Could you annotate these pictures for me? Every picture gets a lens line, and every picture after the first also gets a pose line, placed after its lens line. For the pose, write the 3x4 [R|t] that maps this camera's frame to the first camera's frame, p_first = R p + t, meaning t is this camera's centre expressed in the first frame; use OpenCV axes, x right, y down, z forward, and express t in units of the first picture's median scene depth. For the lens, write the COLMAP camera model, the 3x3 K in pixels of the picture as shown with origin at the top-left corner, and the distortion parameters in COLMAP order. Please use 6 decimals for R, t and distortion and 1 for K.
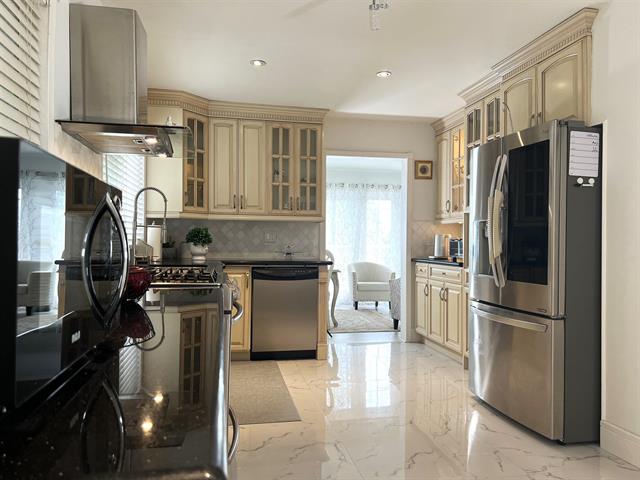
lens RADIAL K [[481.7, 0, 323.2], [0, 481.7, 242.6], [0, 0, 1]] dist [0.066473, -0.073816]
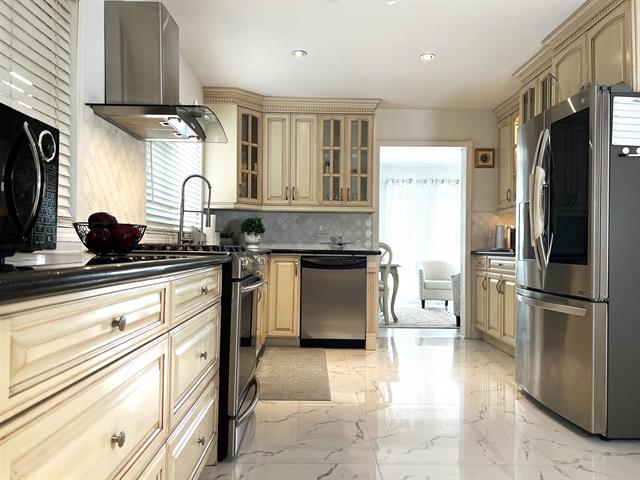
lens RADIAL K [[481.7, 0, 321.6], [0, 481.7, 242.4], [0, 0, 1]] dist [0.066473, -0.073816]
pose [[0.983552, 0.000536, -0.180627, 0.079383], [-0.002676, 0.999929, -0.011605, 0.033938], [0.180608, 0.011898, 0.983483, 0.001386]]
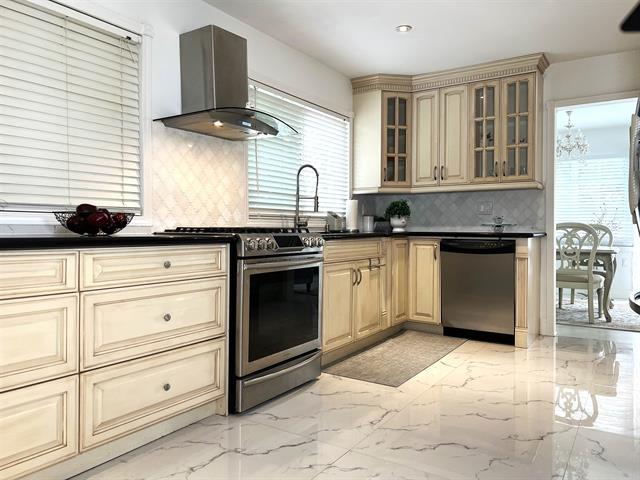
lens RADIAL K [[481.7, 0, 317.4], [0, 481.7, 235.8], [0, 0, 1]] dist [0.066473, -0.073816]
pose [[0.712334, 0.001356, -0.701839, 0.353721], [0.003439, 0.999979, 0.005422, 0.038566], [0.701832, -0.006276, 0.712315, 0.133624]]
